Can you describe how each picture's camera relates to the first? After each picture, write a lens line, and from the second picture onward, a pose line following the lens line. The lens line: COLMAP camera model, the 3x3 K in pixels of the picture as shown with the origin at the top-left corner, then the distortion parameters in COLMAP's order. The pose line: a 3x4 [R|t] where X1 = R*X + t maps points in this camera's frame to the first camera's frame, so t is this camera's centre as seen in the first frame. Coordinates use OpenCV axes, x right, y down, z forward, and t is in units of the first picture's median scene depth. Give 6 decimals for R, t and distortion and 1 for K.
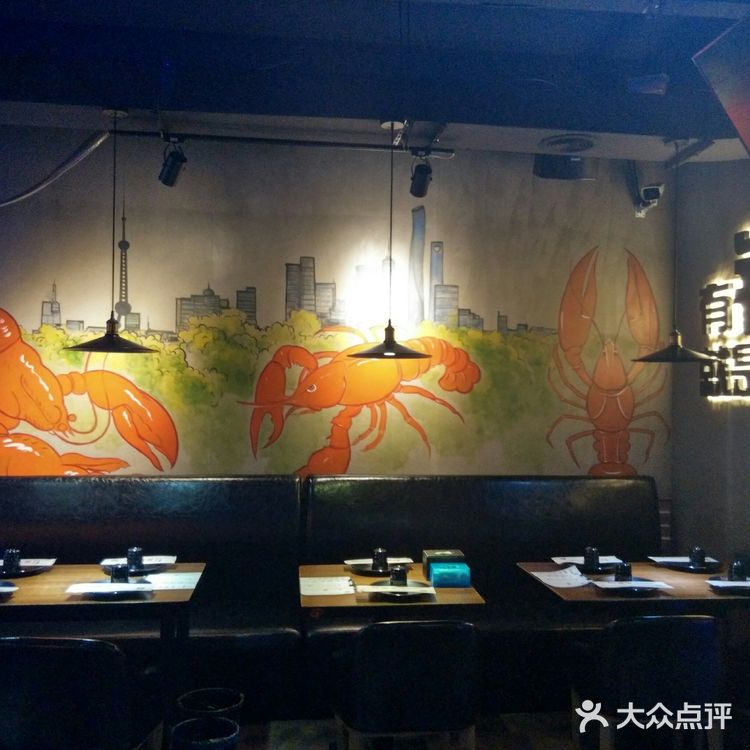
lens RADIAL K [[837.4, 0, 374.4], [0, 837.4, 374.6], [0, 0, 1]] dist [0.096138, 0.000000]
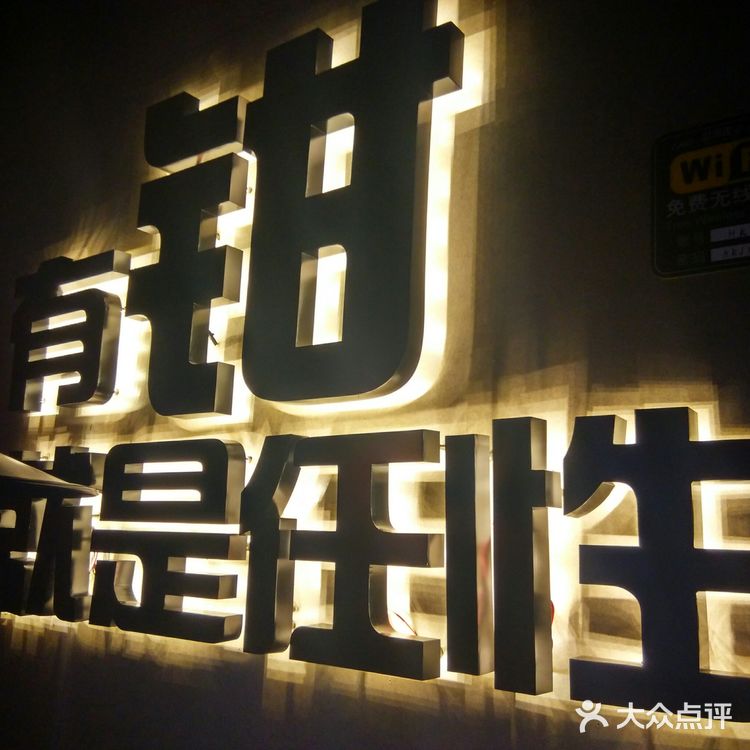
lens RADIAL K [[837.4, 0, 369.9], [0, 837.4, 381.9], [0, 0, 1]] dist [0.096138, 0.000000]
pose [[0.712849, 0.148393, 0.685439, 0.245531], [-0.052862, 0.985947, -0.158476, -0.012840], [-0.699323, 0.076736, 0.710675, 0.635336]]
